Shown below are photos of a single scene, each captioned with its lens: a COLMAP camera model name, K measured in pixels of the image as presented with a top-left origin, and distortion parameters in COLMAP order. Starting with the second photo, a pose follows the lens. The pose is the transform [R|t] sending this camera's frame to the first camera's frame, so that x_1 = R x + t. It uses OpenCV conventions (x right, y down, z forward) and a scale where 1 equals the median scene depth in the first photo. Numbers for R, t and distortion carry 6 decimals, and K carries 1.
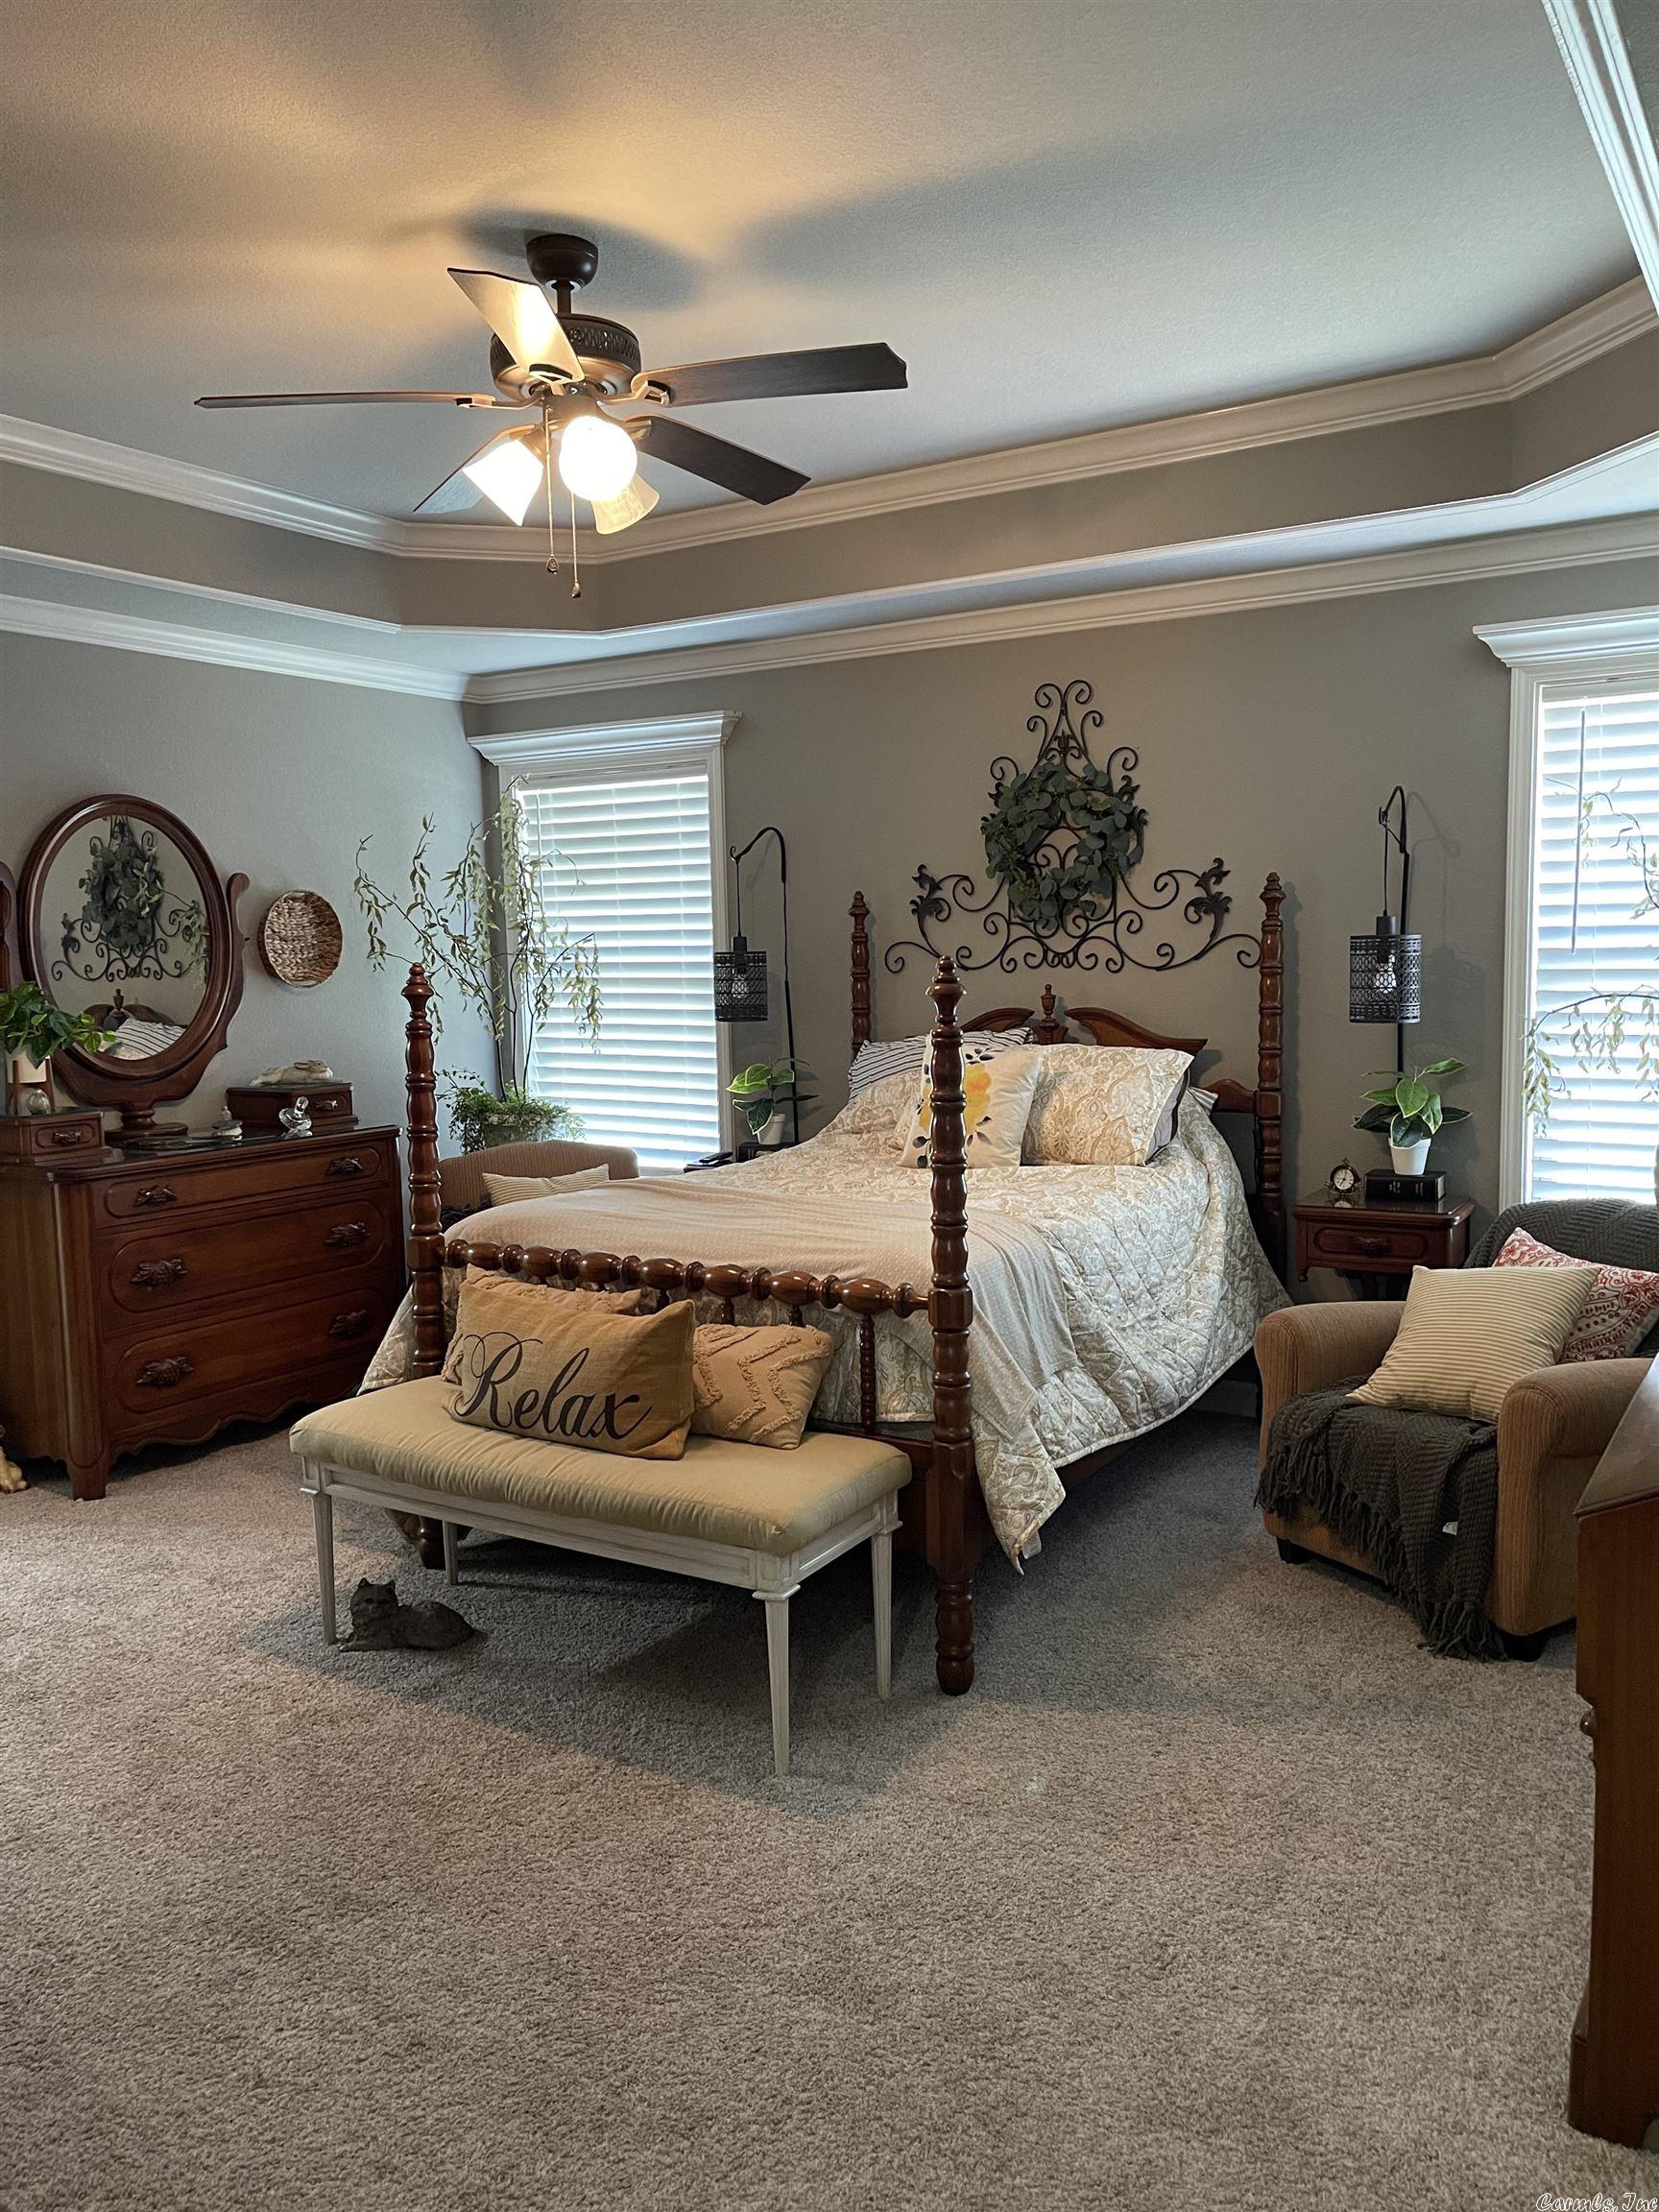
lens RADIAL K [[1679.9, 0, 834.4], [0, 1679.9, 1139.0], [0, 0, 1]] dist [0.064339, -0.088825]
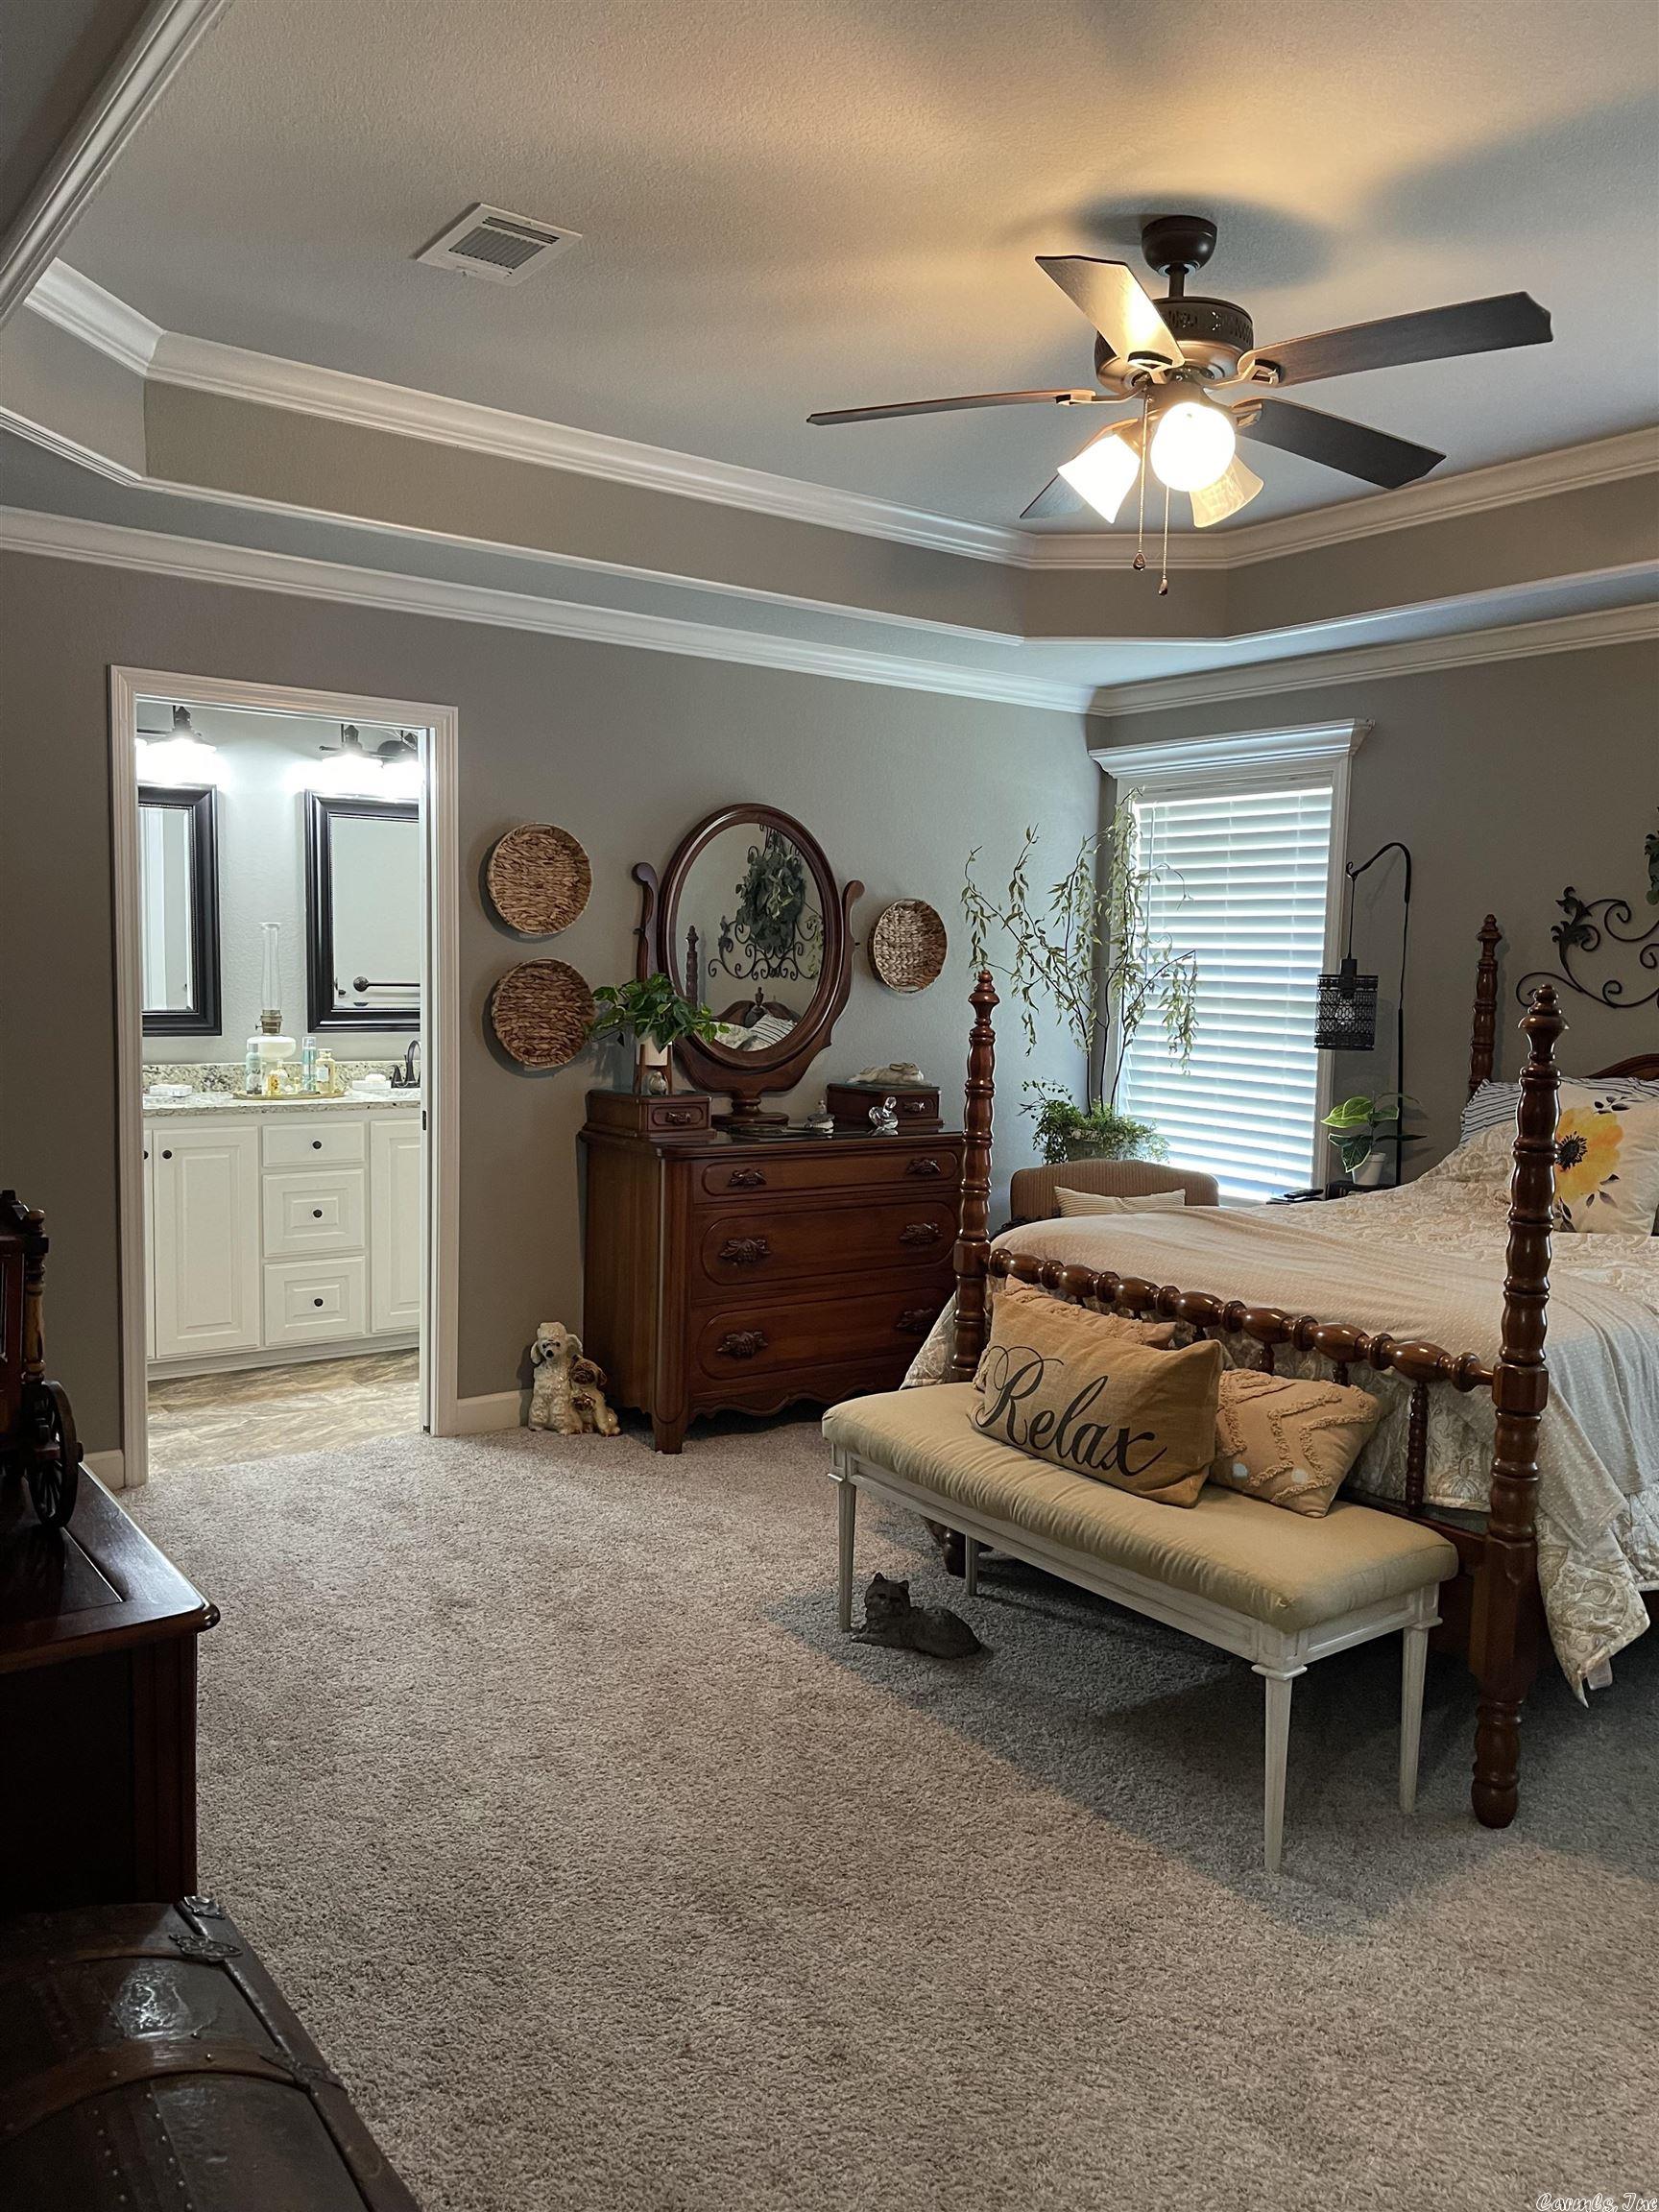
lens RADIAL K [[1679.9, 0, 834.4], [0, 1679.9, 1139.0], [0, 0, 1]] dist [0.064339, -0.088825]
pose [[0.927875, 0.082094, -0.363742, 0.042907], [-0.086544, 0.996240, 0.004079, -0.000622], [0.362709, 0.027694, 0.931491, 0.042779]]
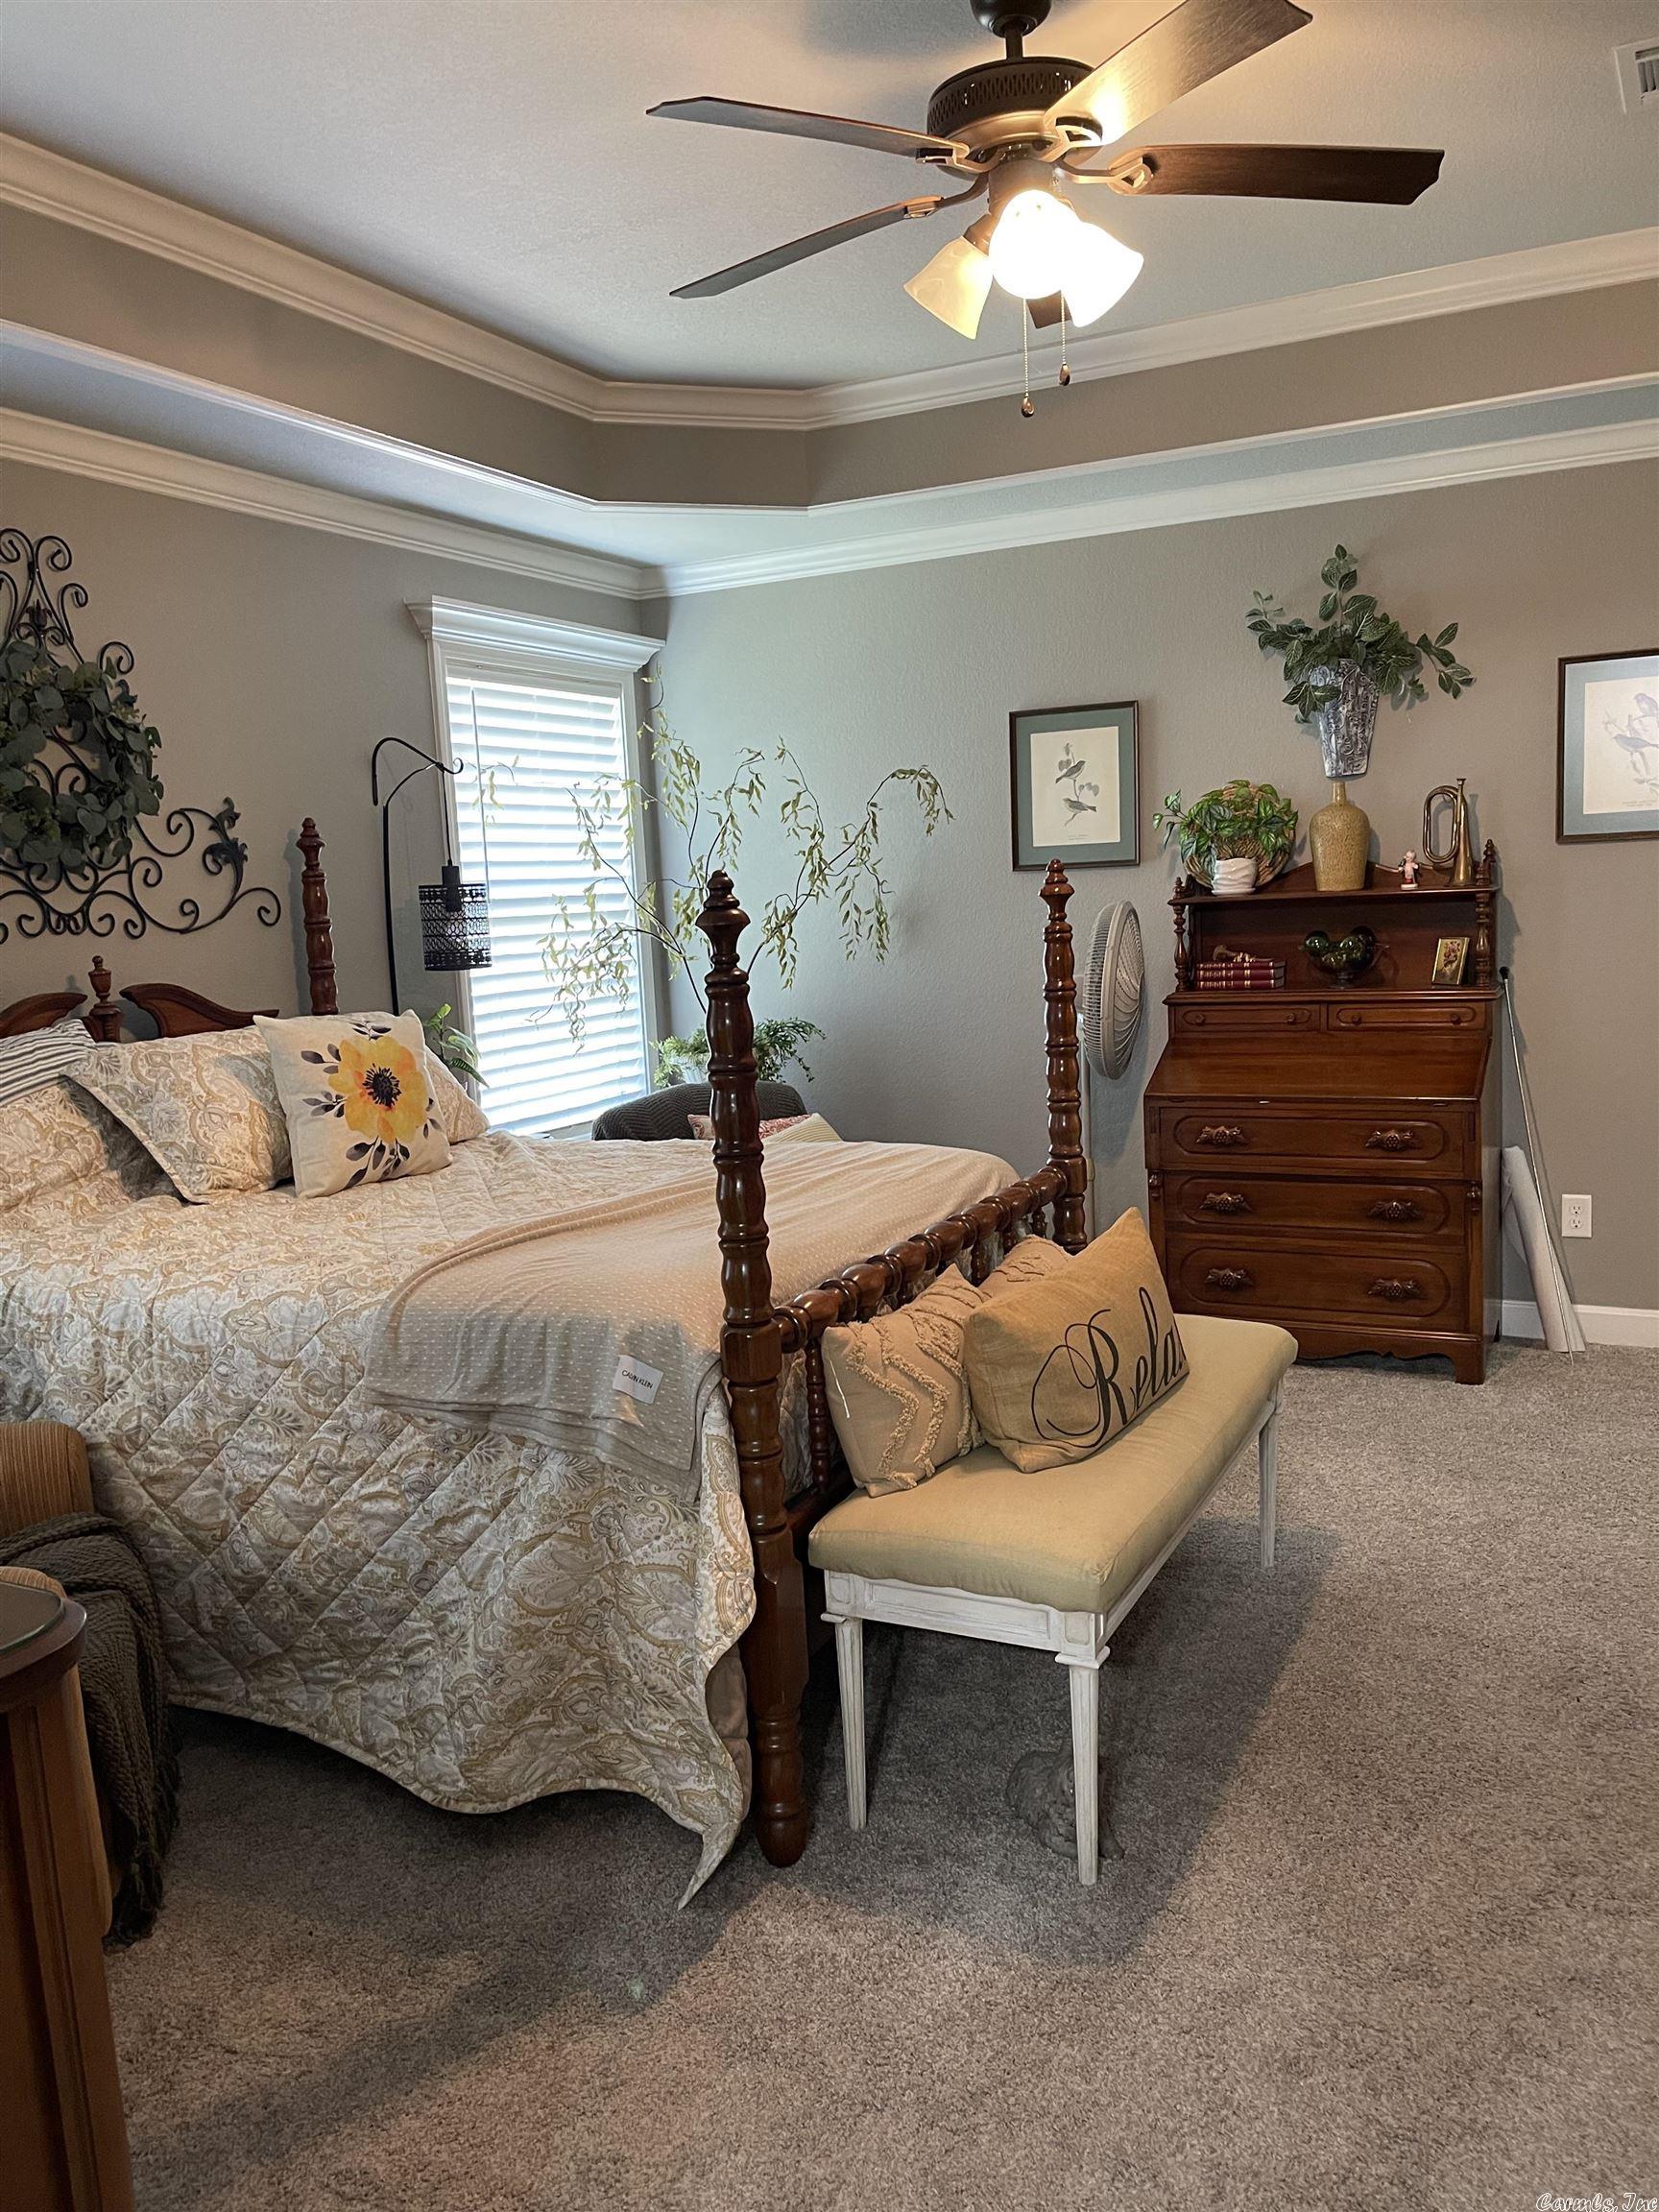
lens RADIAL K [[1679.9, 0, 834.4], [0, 1679.9, 1139.0], [0, 0, 1]] dist [0.064339, -0.088825]
pose [[-0.075502, -0.126165, 0.989132, -0.894479], [0.161977, 0.977236, 0.137012, -0.091421], [-0.983902, 0.170562, -0.053348, 1.063919]]
